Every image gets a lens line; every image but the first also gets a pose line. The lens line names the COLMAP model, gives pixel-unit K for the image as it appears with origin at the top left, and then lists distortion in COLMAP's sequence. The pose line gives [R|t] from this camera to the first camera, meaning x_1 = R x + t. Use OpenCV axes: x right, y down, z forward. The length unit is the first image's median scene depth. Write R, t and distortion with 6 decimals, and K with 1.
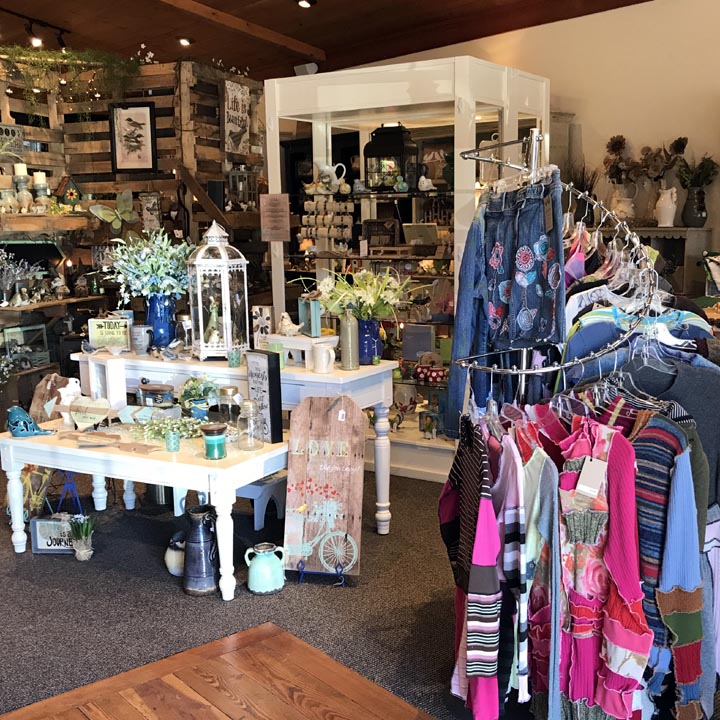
lens RADIAL K [[885.6, 0, 366.1], [0, 885.6, 355.6], [0, 0, 1]] dist [0.018115, 0.000000]
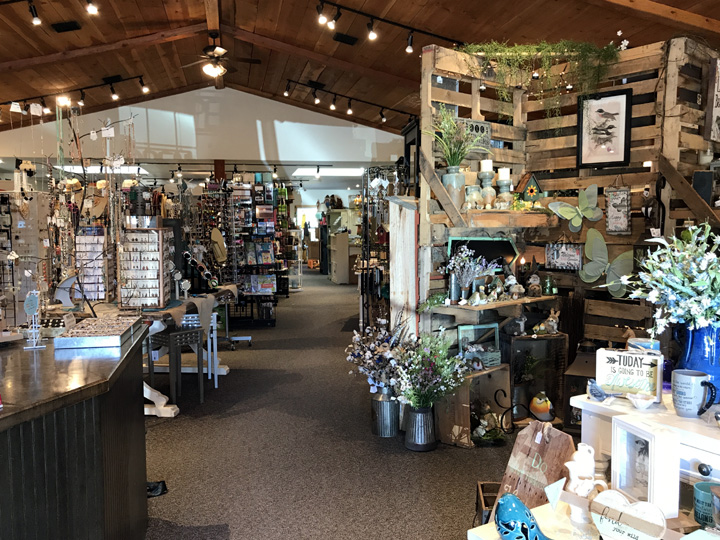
lens RADIAL K [[598.8, 0, 359.2], [0, 598.8, 263.3], [0, 0, 1]] dist [0.000817, 0.003382]
pose [[0.876287, 0.040014, -0.480124, -0.181121], [-0.080519, 0.994692, -0.064060, -0.045819], [0.475013, 0.094794, 0.874858, 0.346168]]
